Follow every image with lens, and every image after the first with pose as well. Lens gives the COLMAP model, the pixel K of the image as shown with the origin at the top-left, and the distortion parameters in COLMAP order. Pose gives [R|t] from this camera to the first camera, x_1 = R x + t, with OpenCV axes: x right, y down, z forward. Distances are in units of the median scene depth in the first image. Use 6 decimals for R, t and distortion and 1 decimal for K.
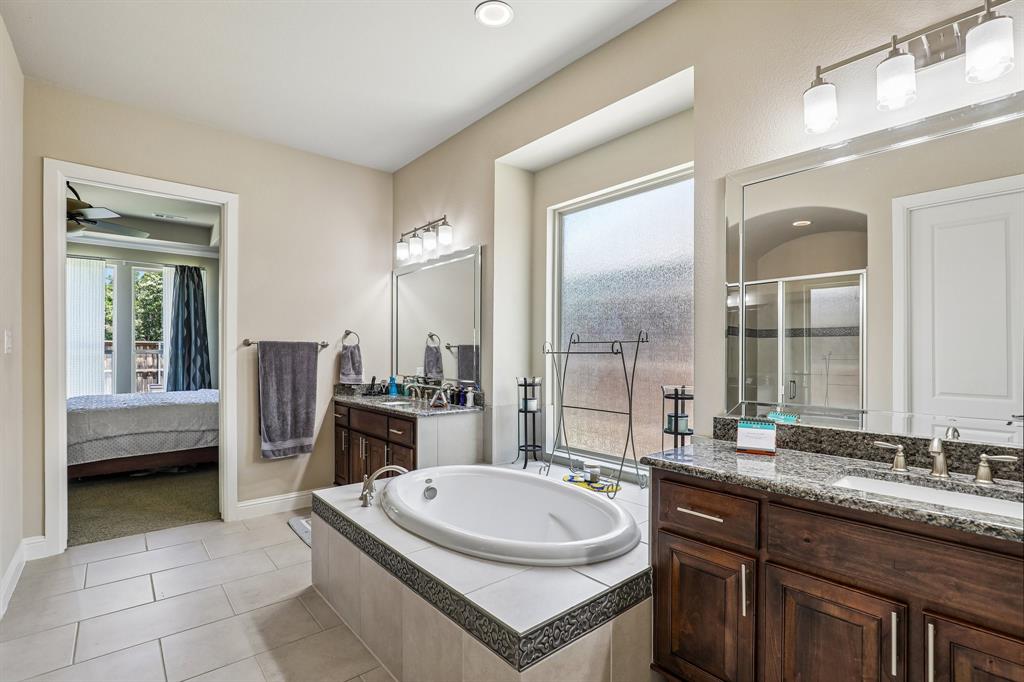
lens RADIAL K [[479.3, 0, 511.1], [0, 479.3, 346.0], [0, 0, 1]] dist [-0.011949, 0.000285]
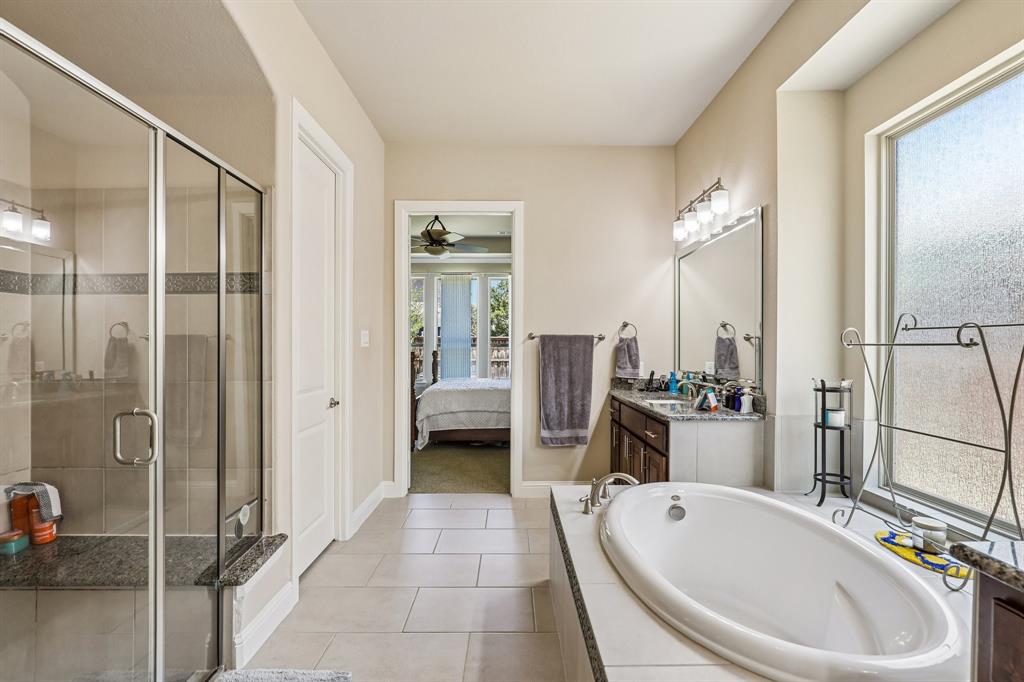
lens RADIAL K [[479.3, 0, 510.9], [0, 479.3, 343.2], [0, 0, 1]] dist [-0.011949, 0.000285]
pose [[0.767582, -0.004563, -0.640934, 0.117458], [0.010365, 0.999932, 0.005294, 0.002783], [0.640867, -0.010707, 0.767578, 0.141666]]
